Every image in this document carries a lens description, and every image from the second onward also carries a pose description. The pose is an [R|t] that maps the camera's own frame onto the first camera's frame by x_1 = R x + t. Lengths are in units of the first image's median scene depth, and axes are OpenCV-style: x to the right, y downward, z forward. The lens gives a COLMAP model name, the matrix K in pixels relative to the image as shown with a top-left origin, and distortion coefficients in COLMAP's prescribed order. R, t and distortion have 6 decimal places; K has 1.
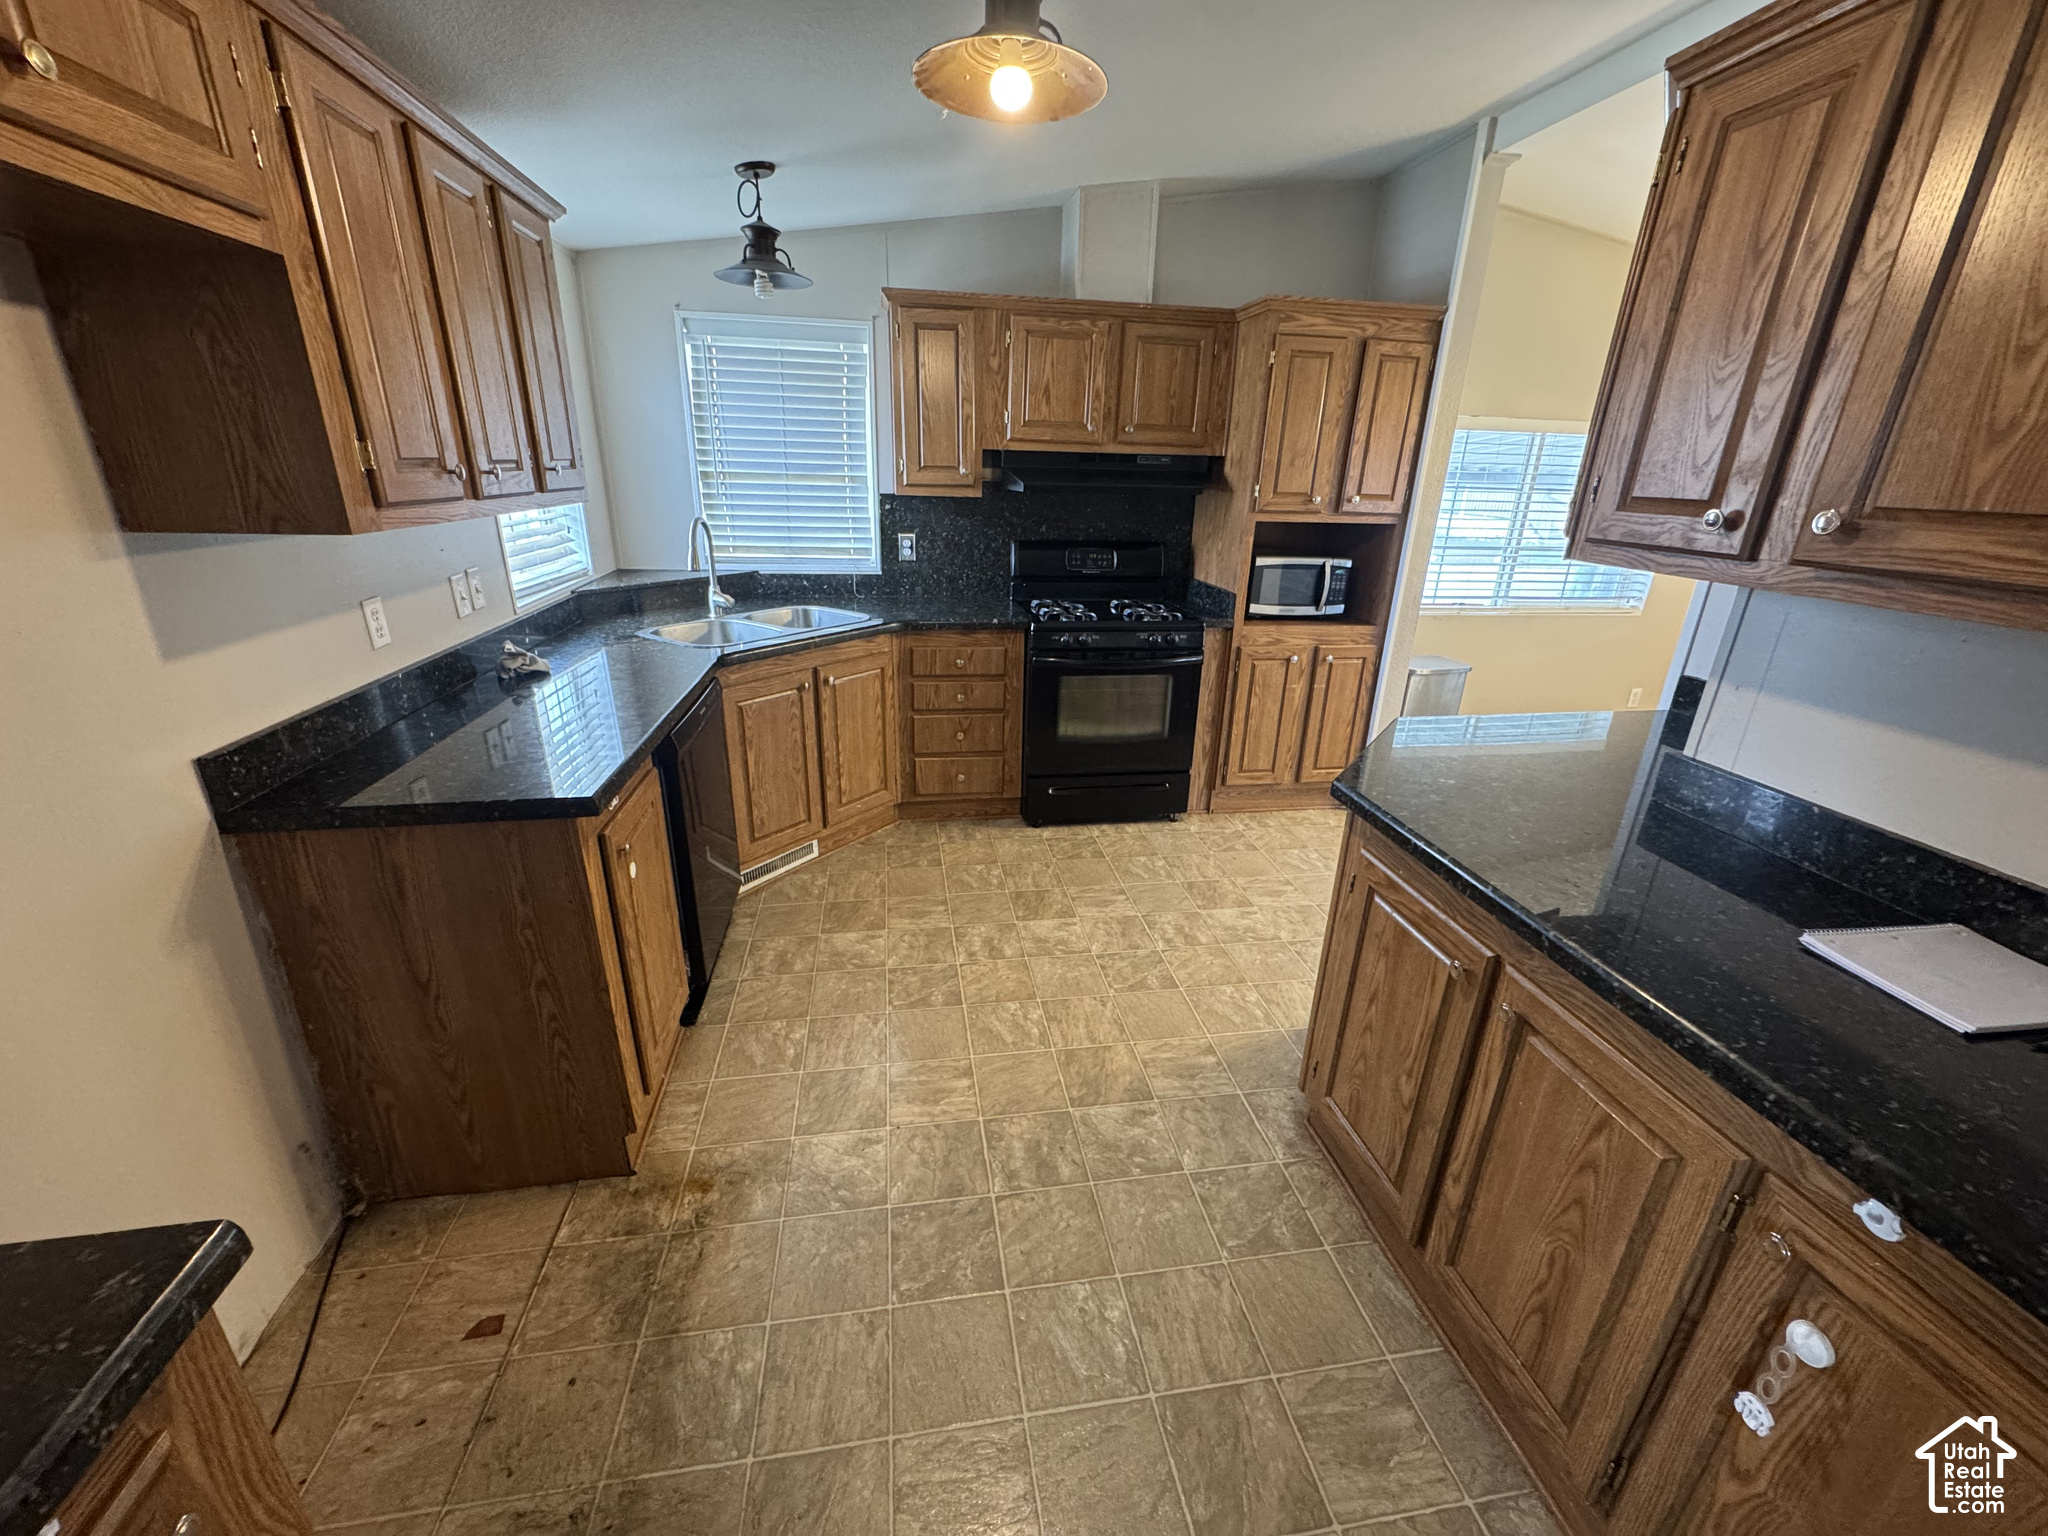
lens RADIAL K [[820.7, 0, 1027.9], [0, 820.7, 765.5], [0, 0, 1]] dist [-0.001093, -0.000150]
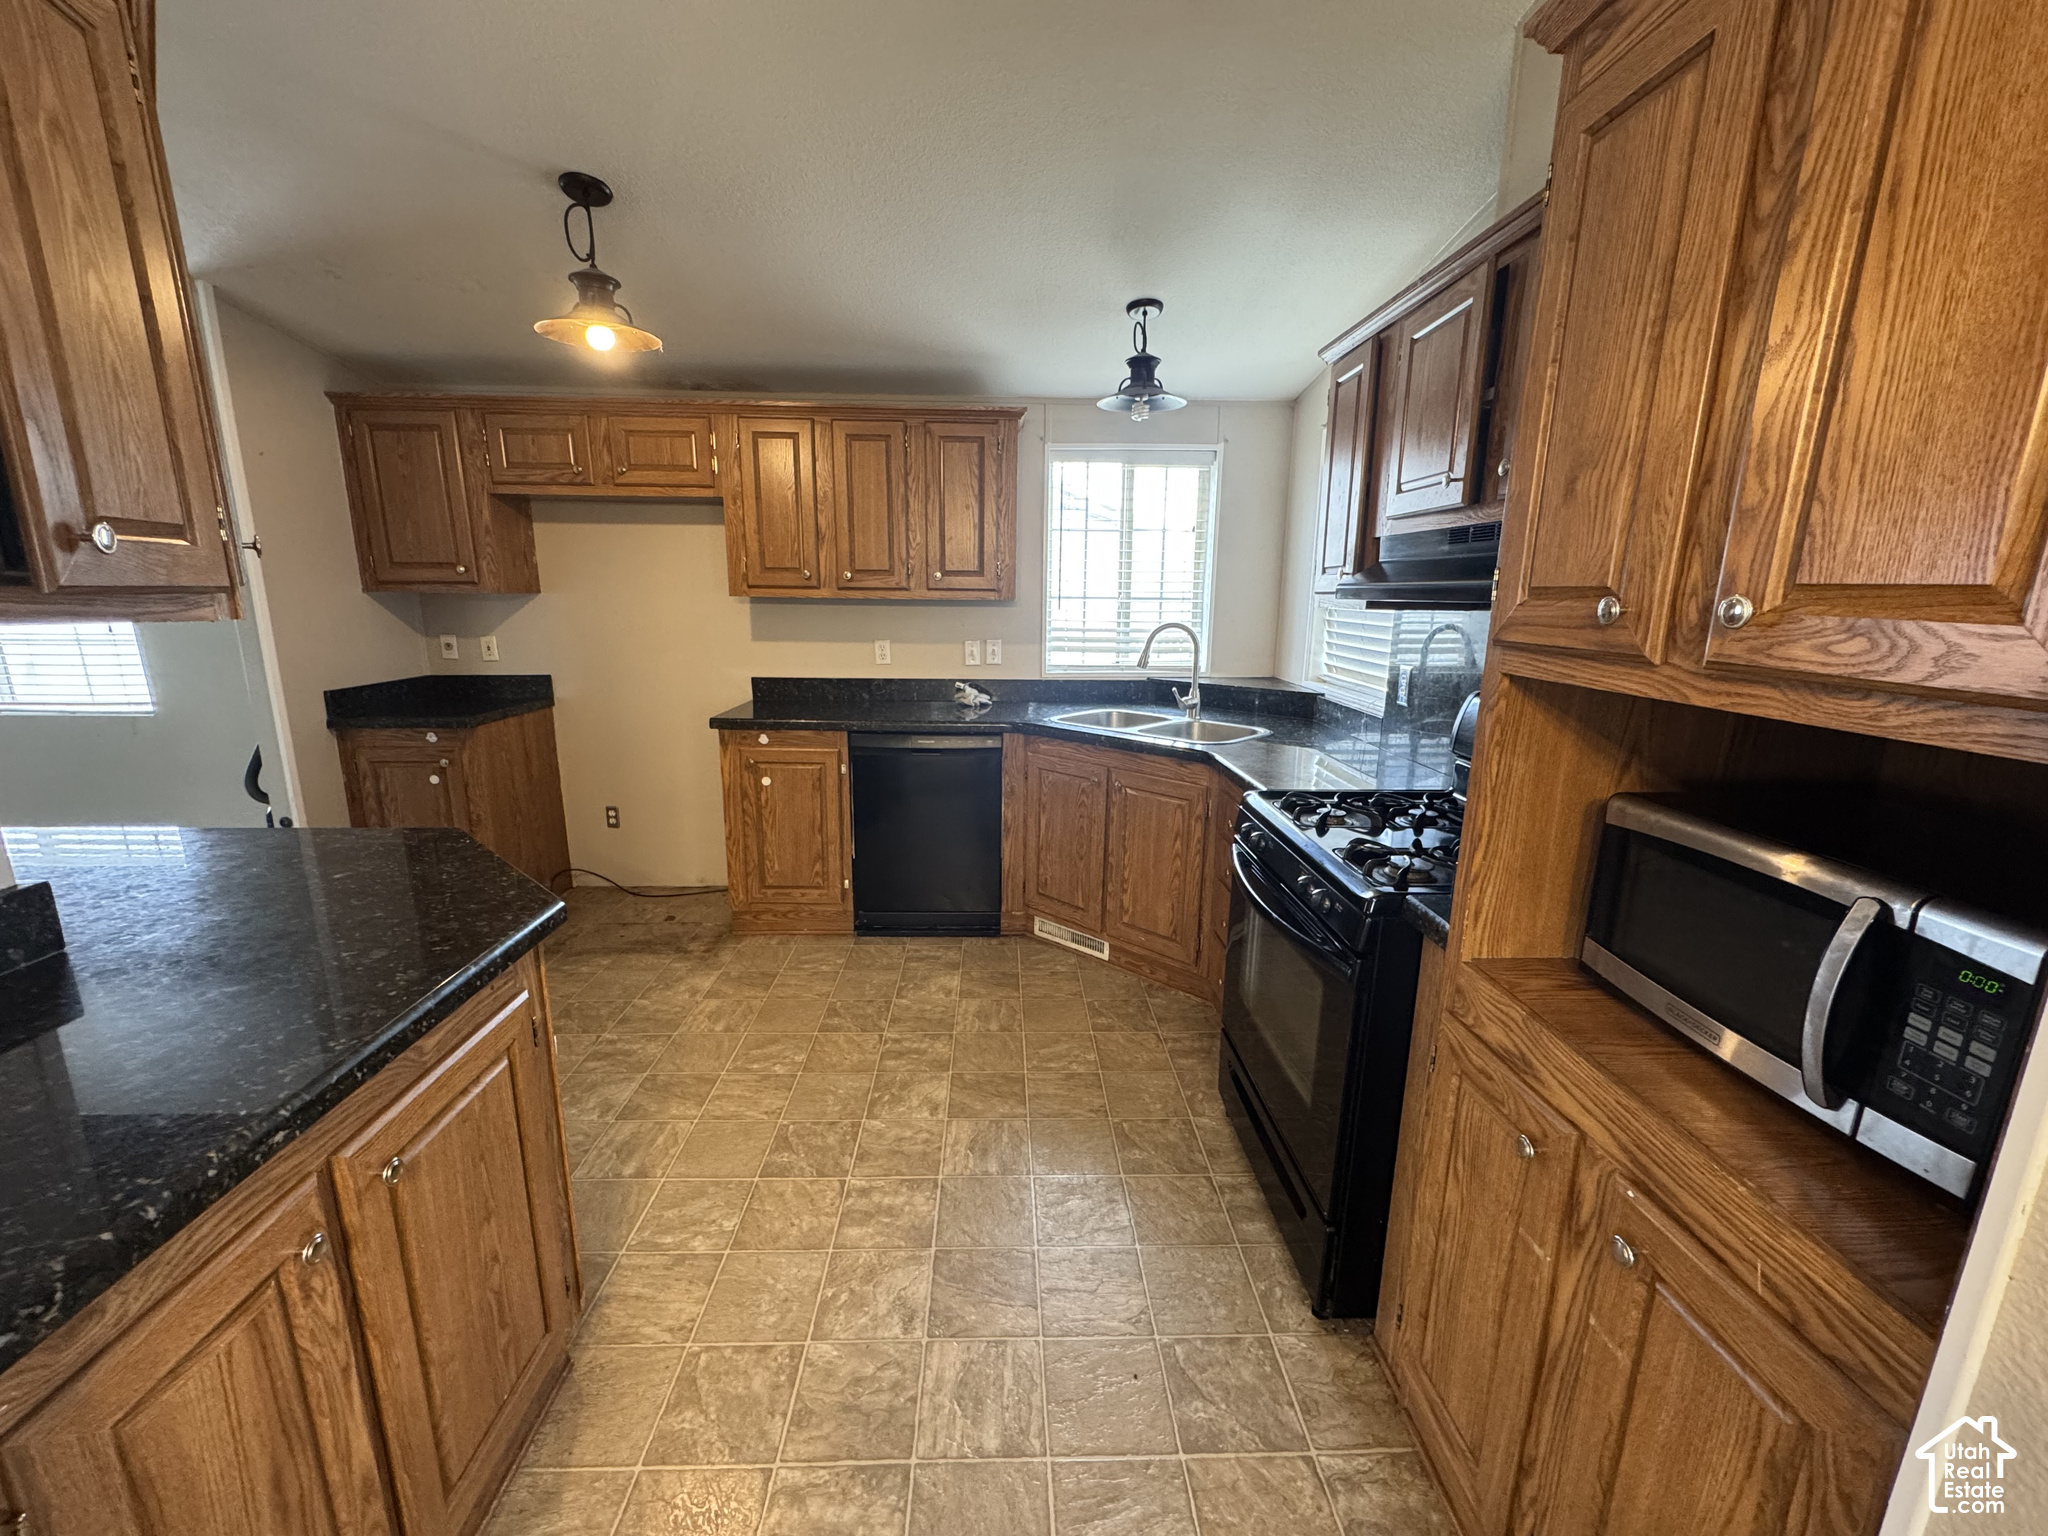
lens RADIAL K [[816.4, 0, 1025.4], [0, 816.4, 771.4], [0, 0, 1]] dist [-0.000503, -0.000108]
pose [[-0.127746, 0.186781, -0.974061, 0.948135], [-0.362455, 0.905384, 0.221147, -0.393339], [0.923205, 0.381304, -0.047960, 1.260775]]
